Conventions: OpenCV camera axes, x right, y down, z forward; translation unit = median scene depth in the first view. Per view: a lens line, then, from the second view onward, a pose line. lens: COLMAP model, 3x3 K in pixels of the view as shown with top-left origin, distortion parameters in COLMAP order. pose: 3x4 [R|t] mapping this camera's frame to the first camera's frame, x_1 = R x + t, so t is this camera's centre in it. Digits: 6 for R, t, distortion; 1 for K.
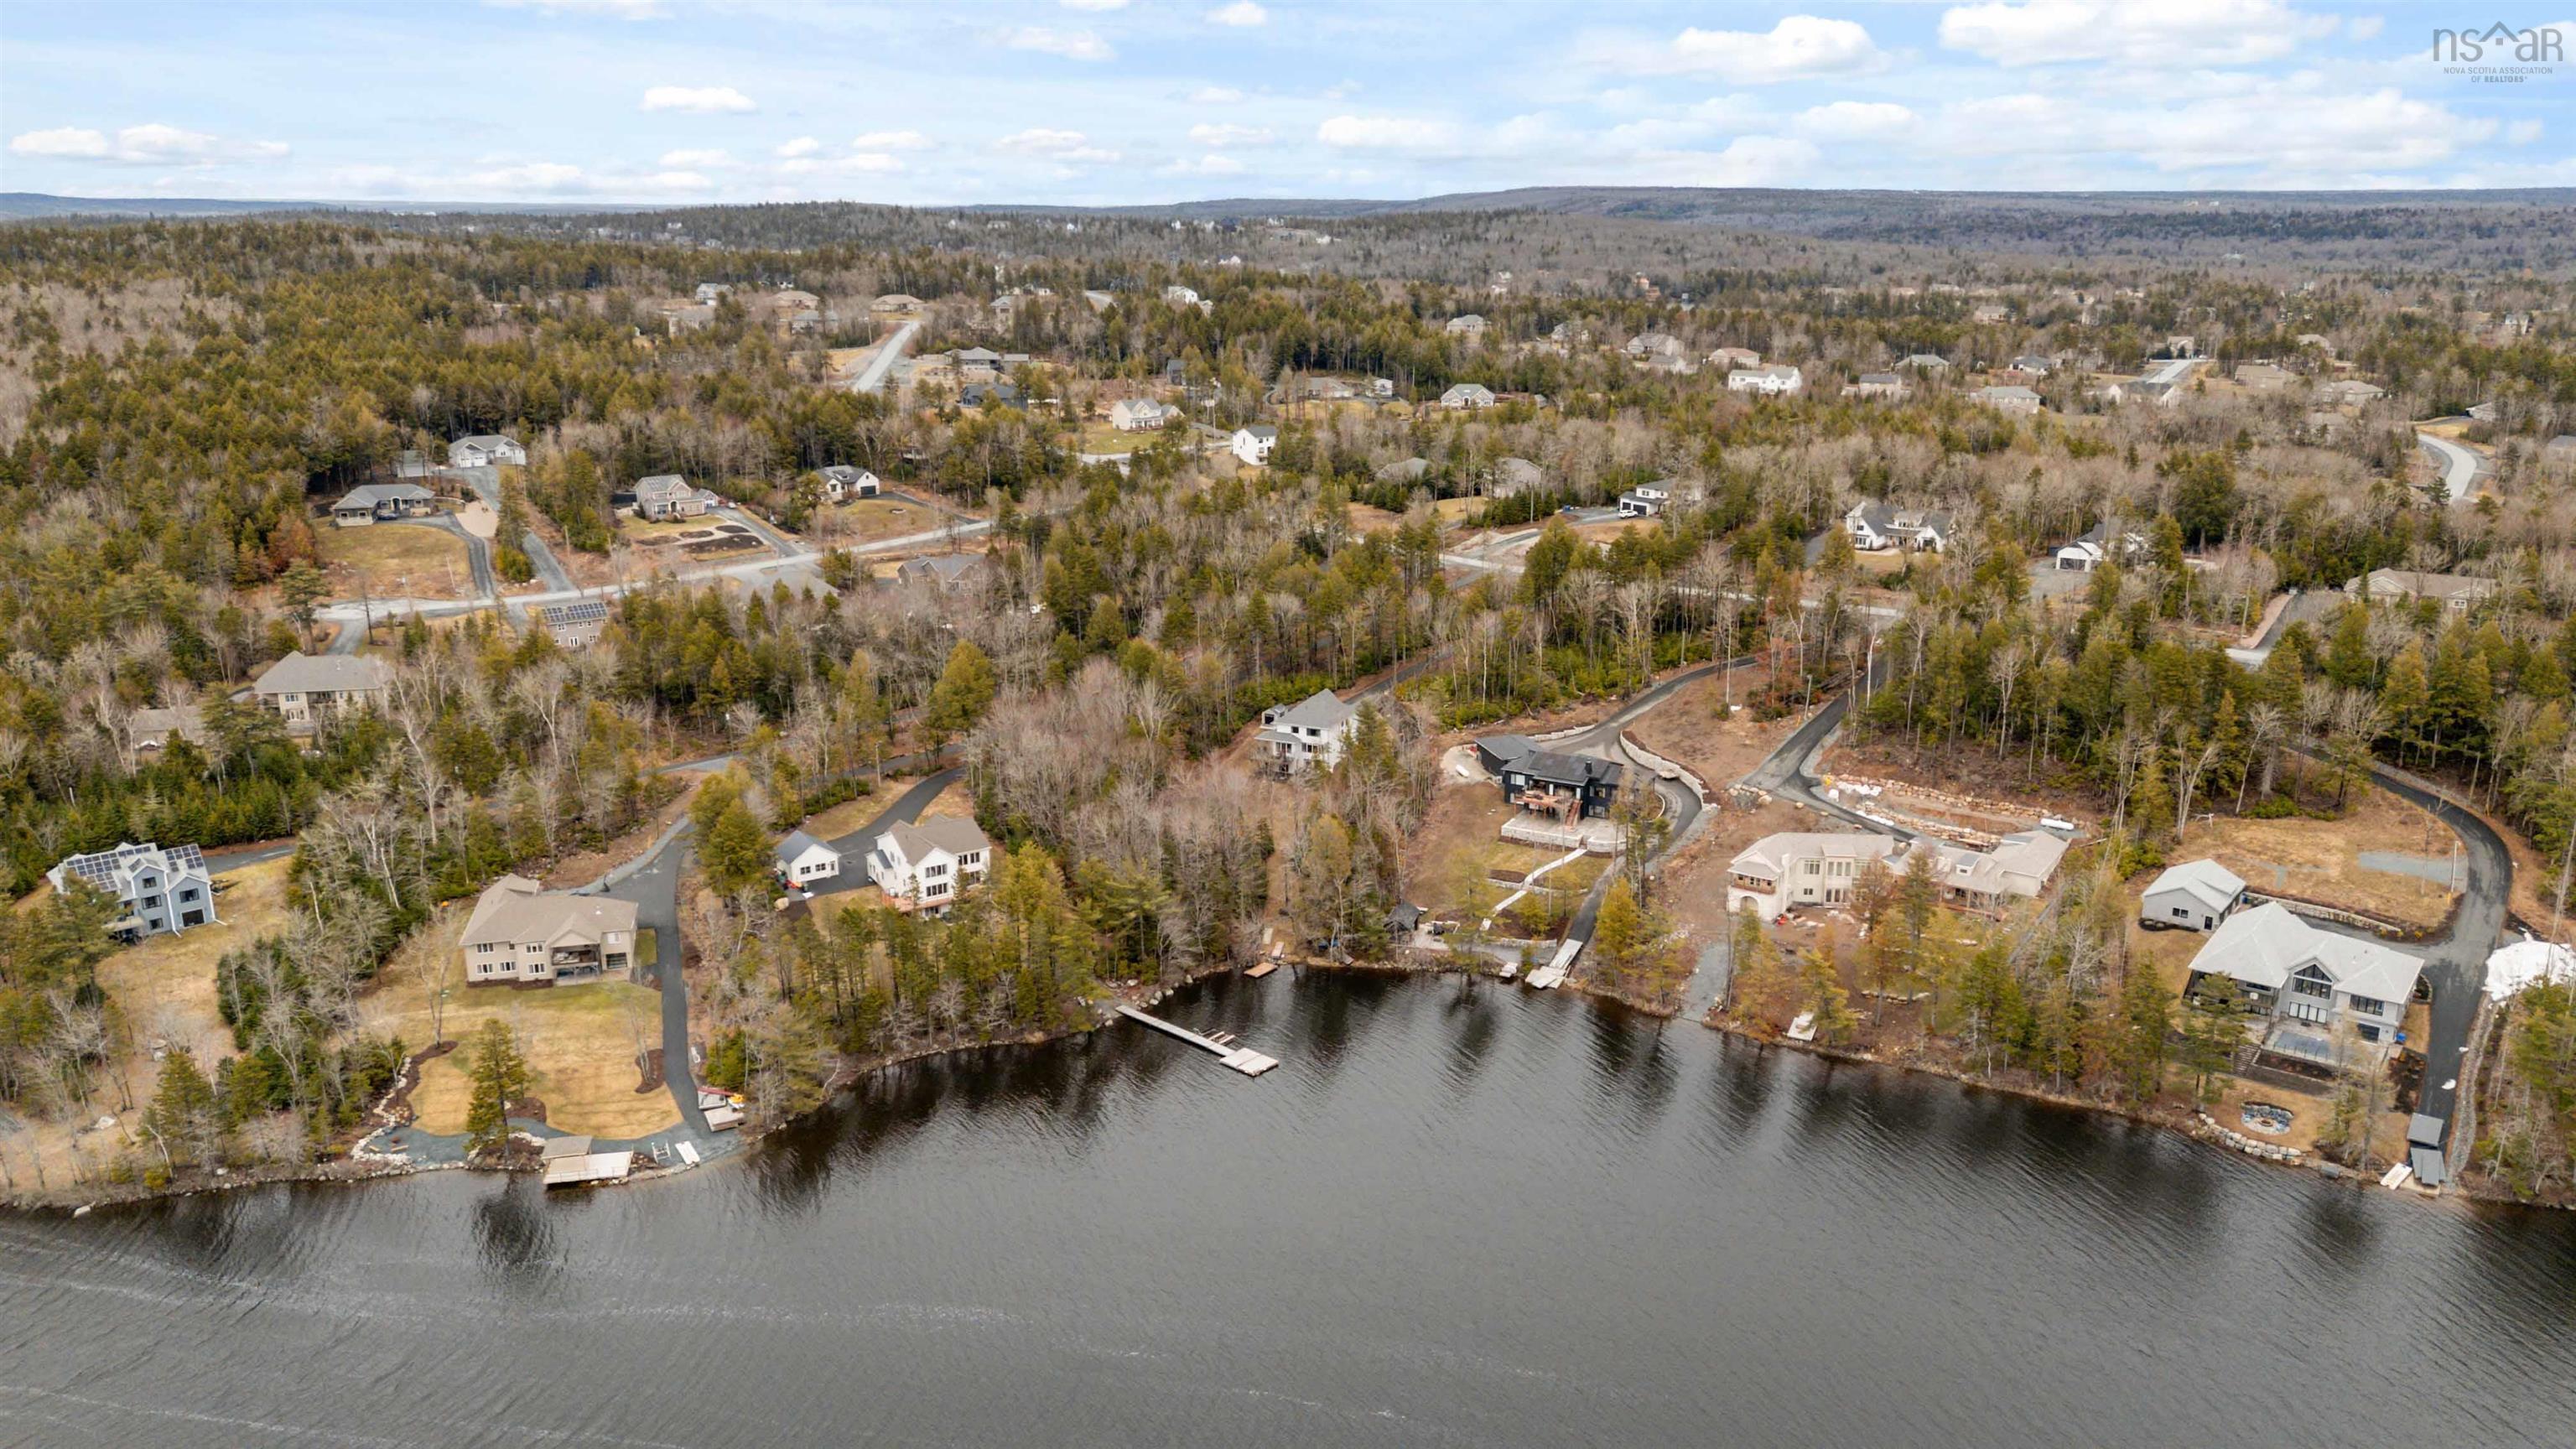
lens RADIAL K [[1923.3, 0, 1288.0], [0, 1923.3, 724.5], [0, 0, 1]] dist [0.108639, -0.140359]
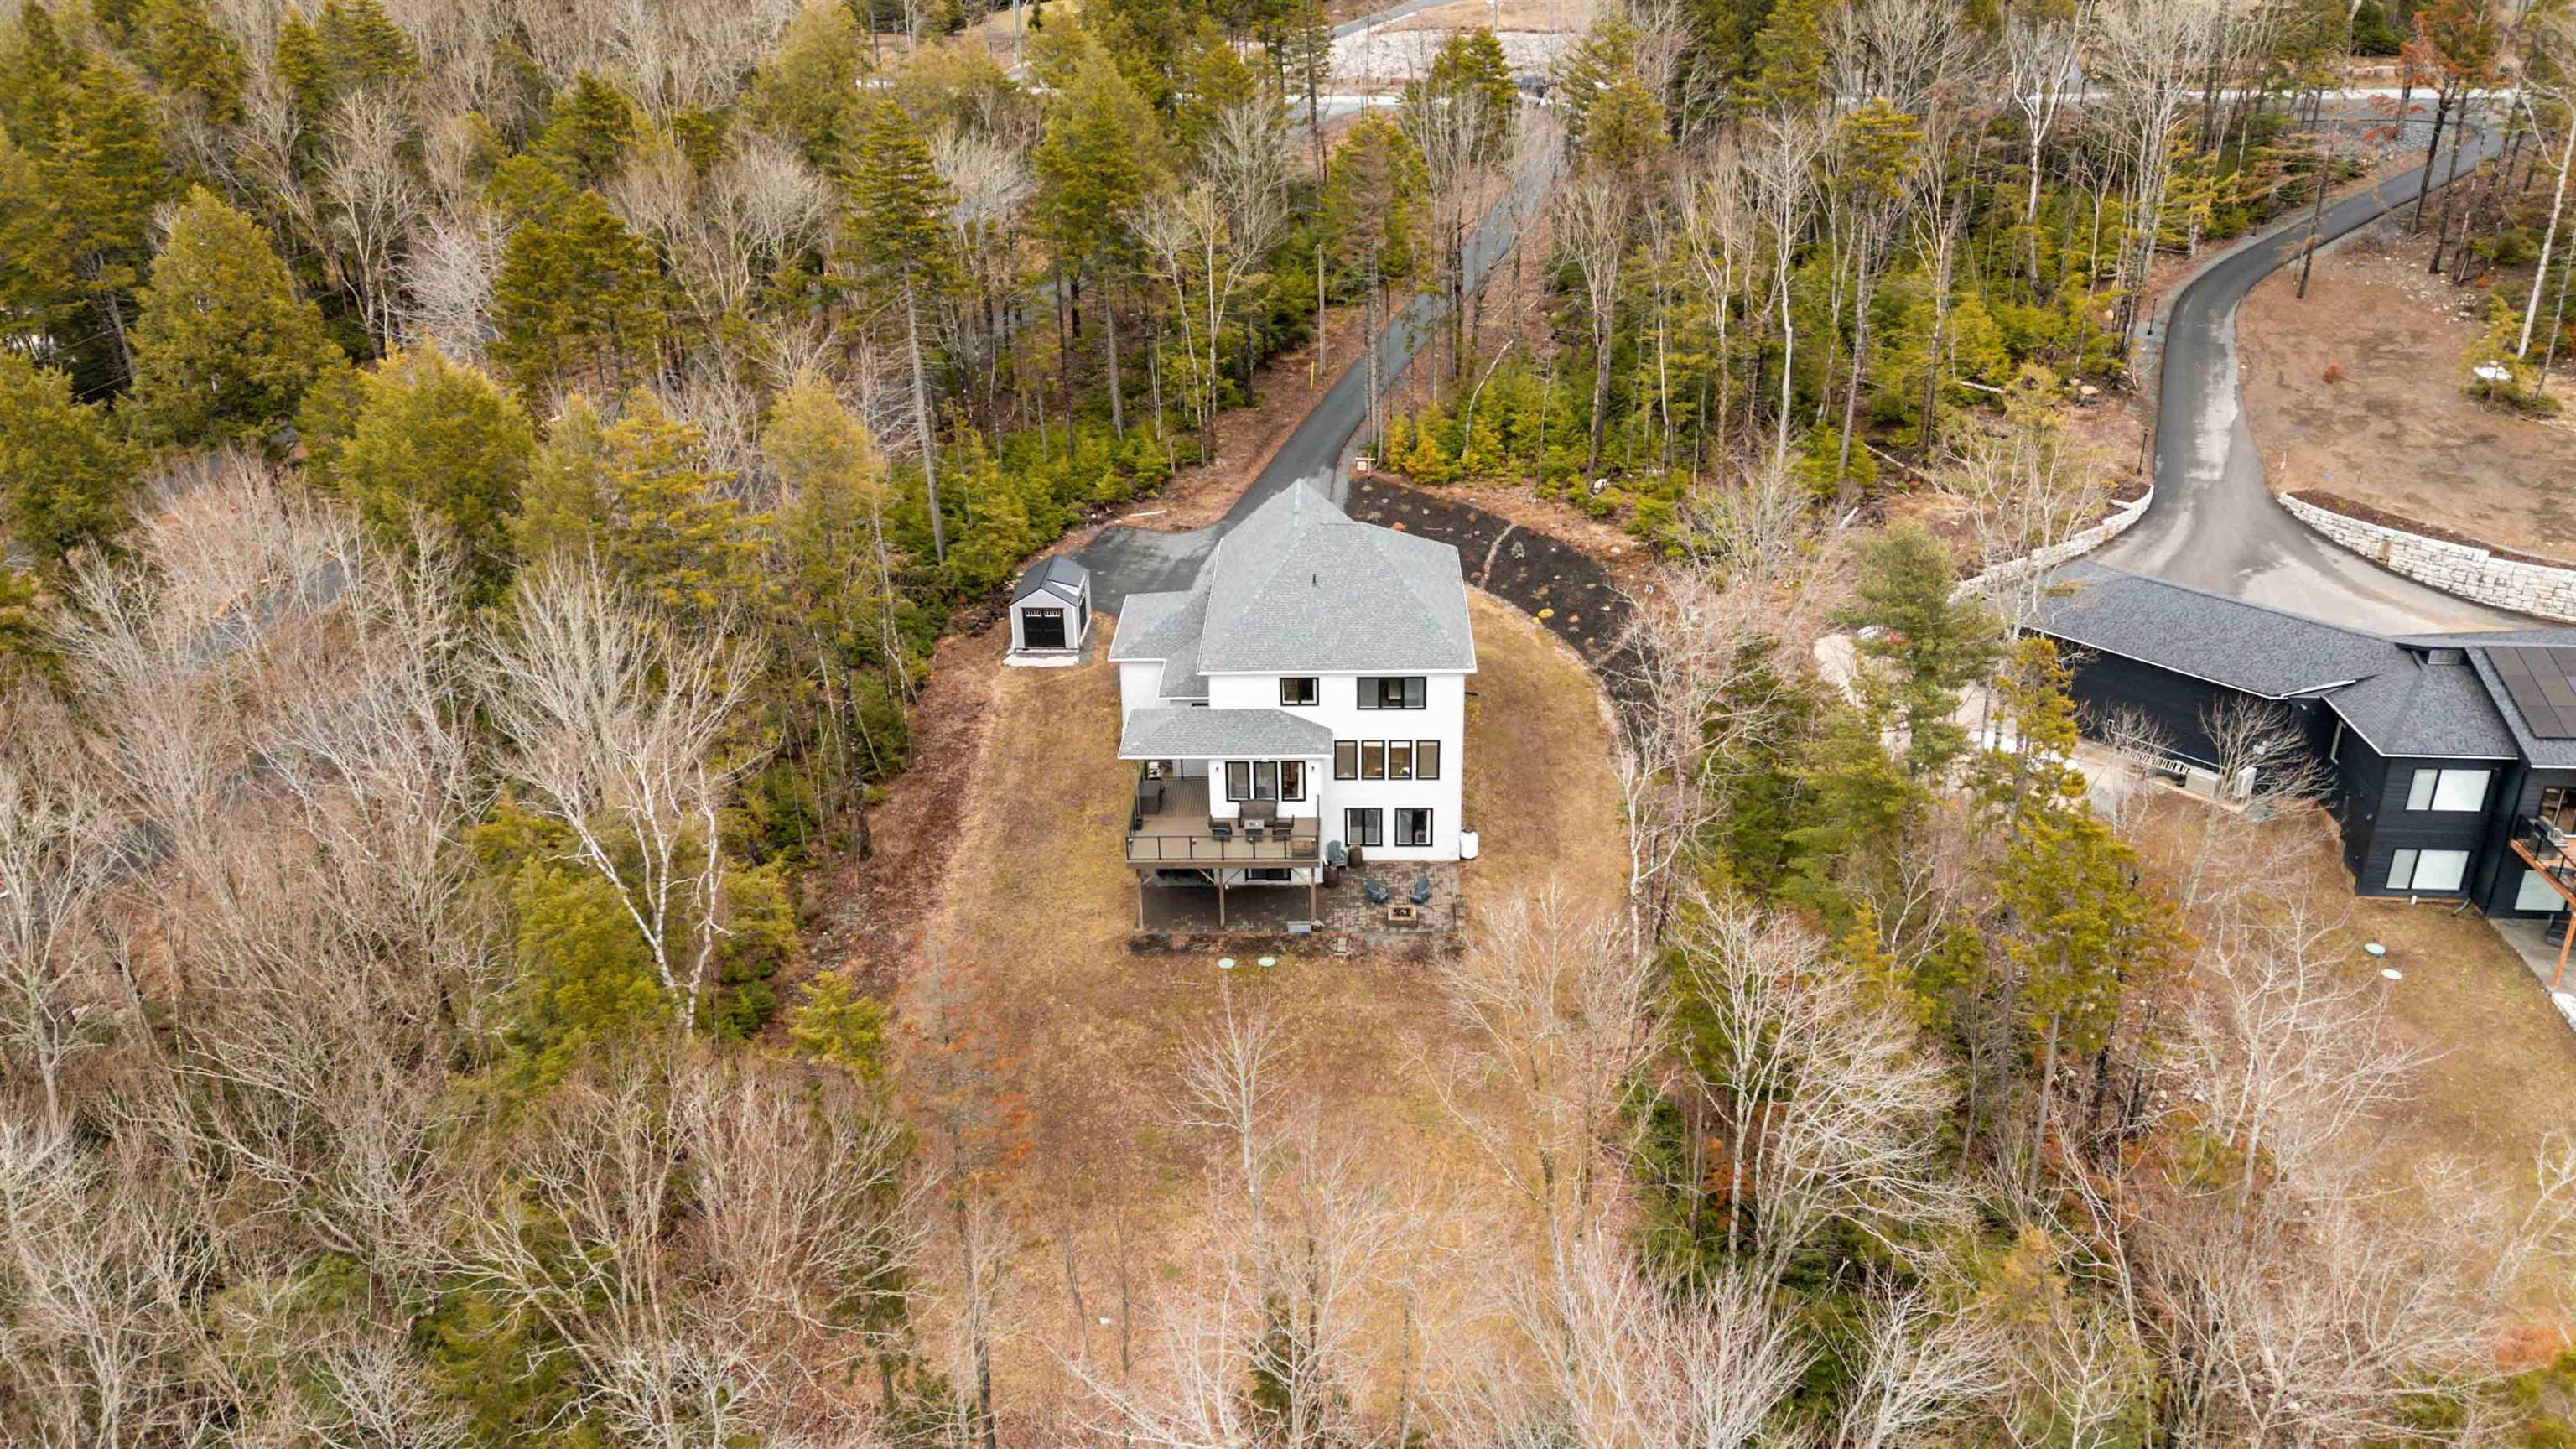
lens RADIAL K [[1888.3, 0, 1288.0], [0, 1888.3, 724.5], [0, 0, 1]] dist [0.130916, -0.142147]
pose [[0.918640, -0.171341, 0.356009, -0.070829], [0.120551, 0.979659, 0.160424, -0.026623], [-0.376254, -0.104455, 0.920609, 0.758507]]
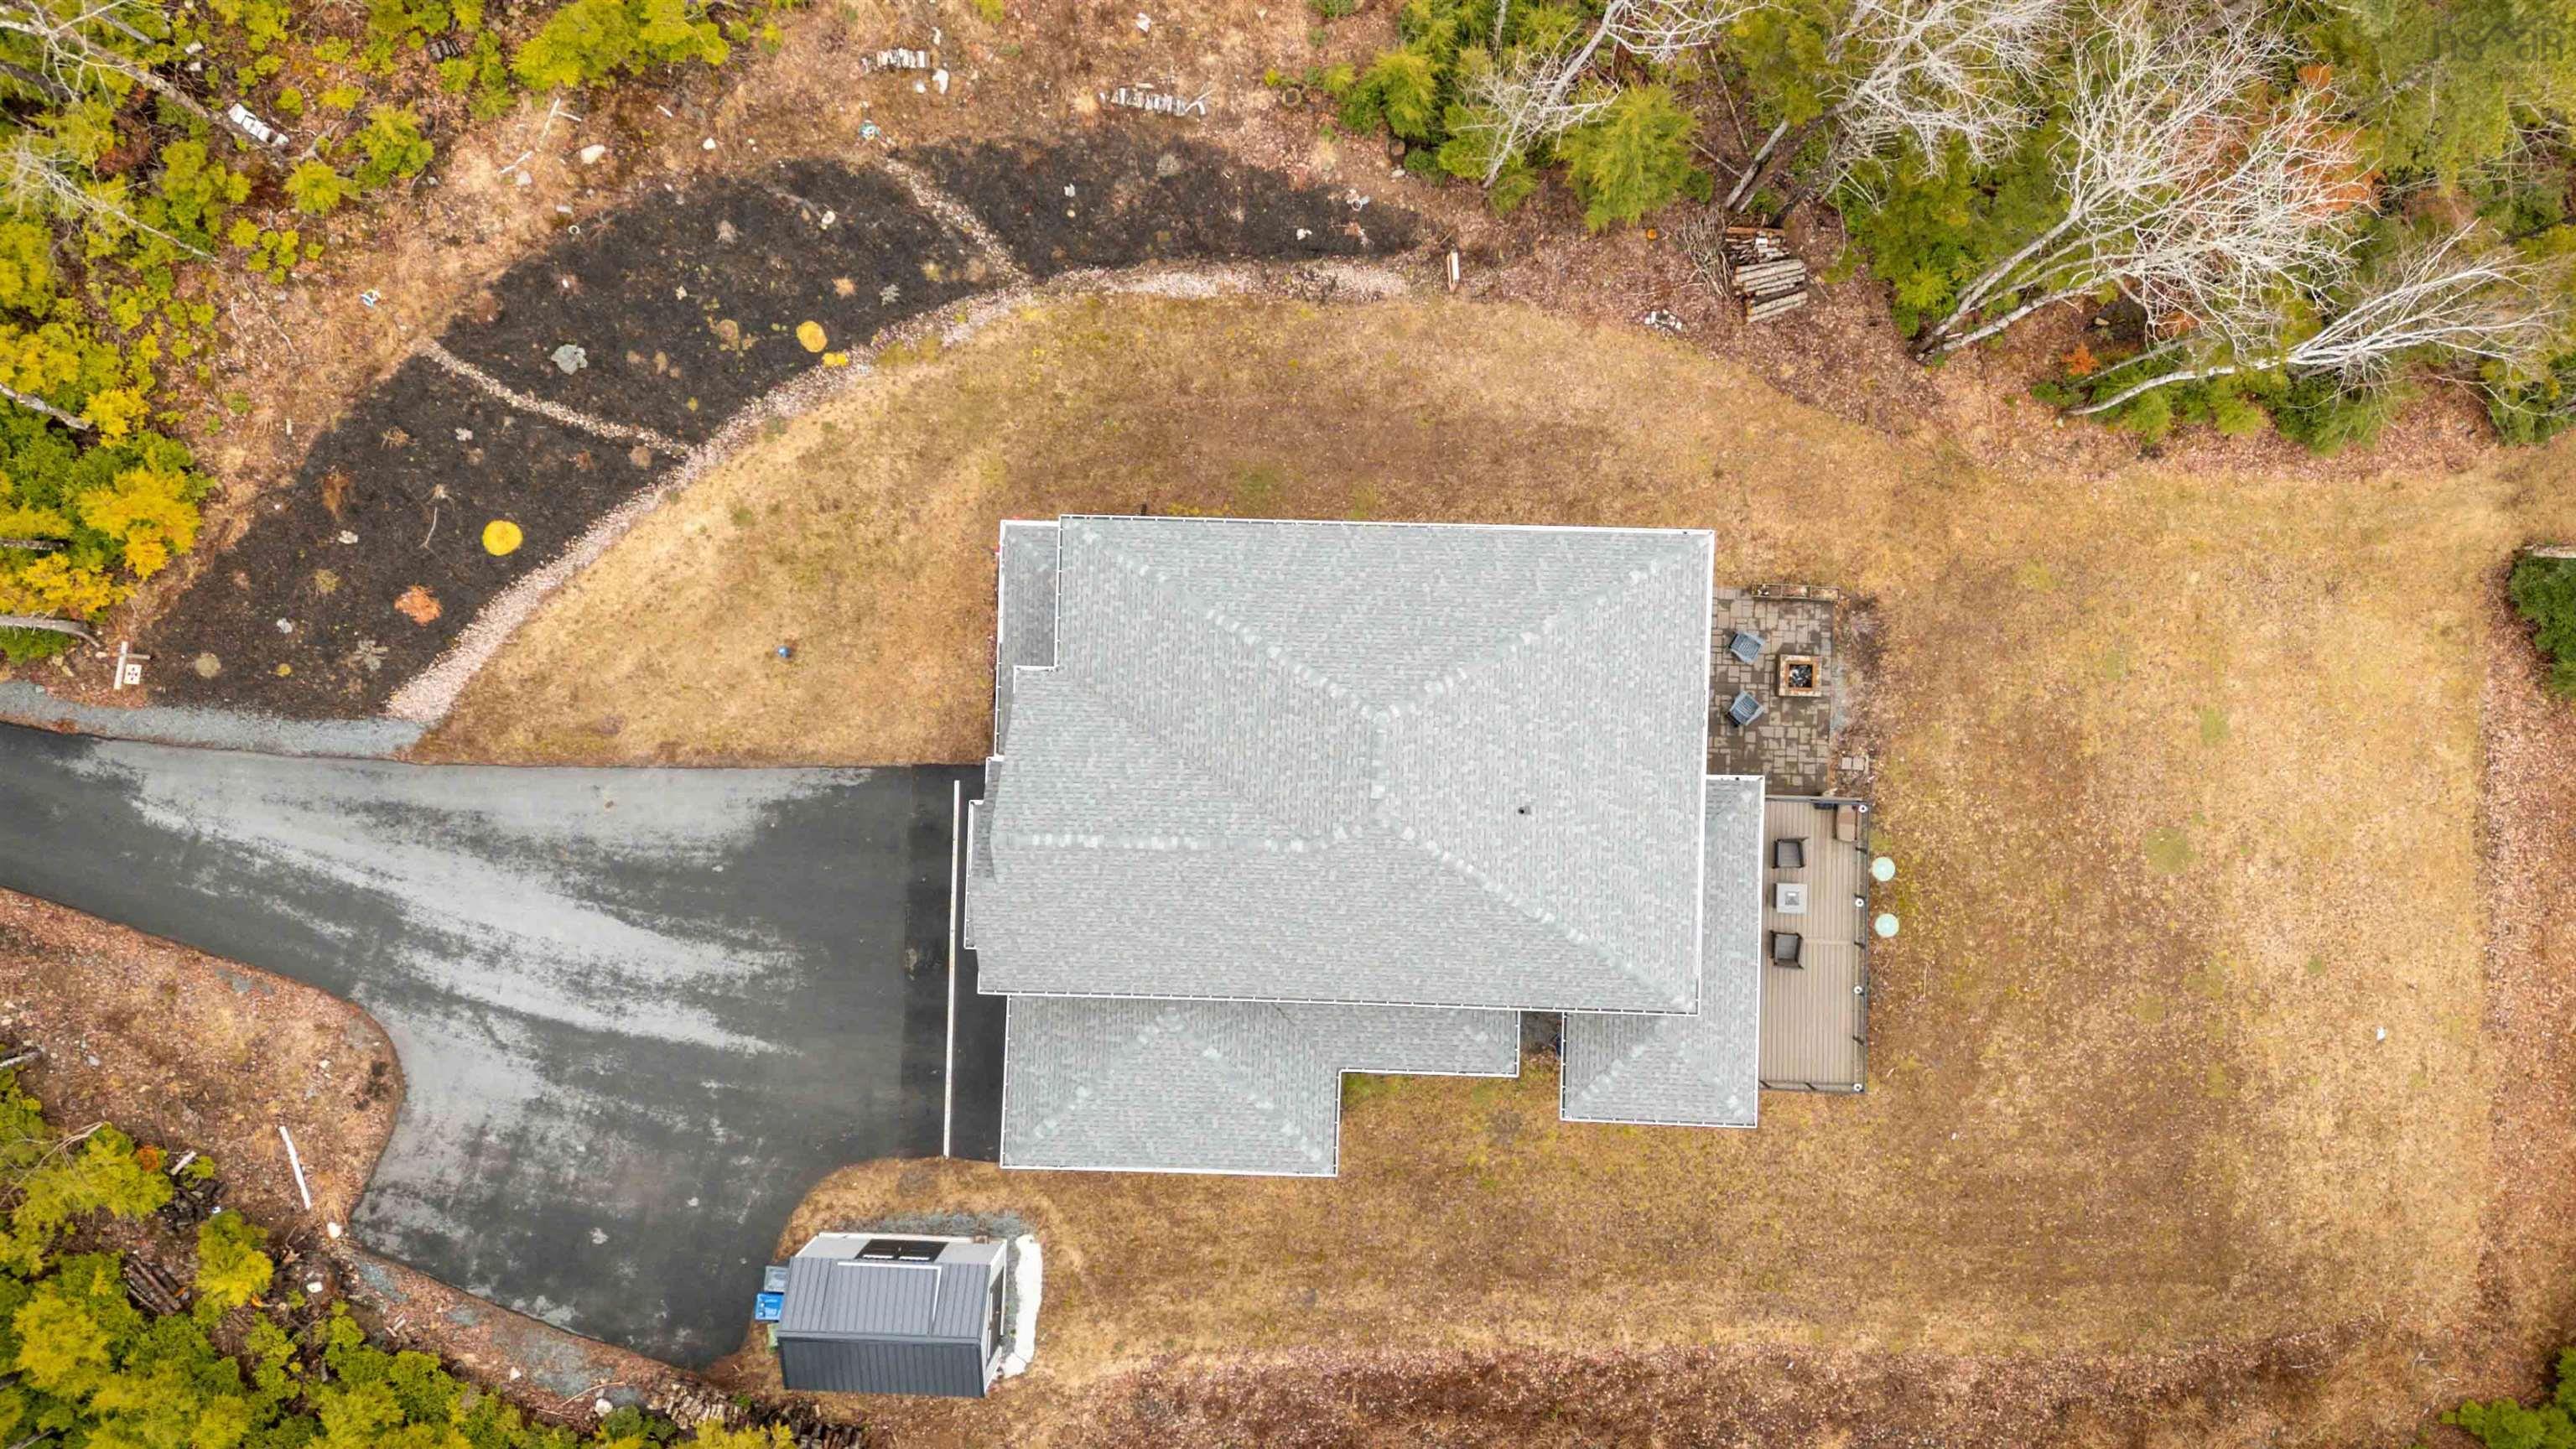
lens RADIAL K [[1923.3, 0, 1288.0], [0, 1923.3, 724.5], [0, 0, 1]] dist [0.108639, -0.140359]
pose [[-0.394385, -0.918943, 0.001738, 0.019672], [0.265538, -0.112151, 0.957555, -0.120561], [-0.879744, 0.378107, 0.288245, 0.929916]]
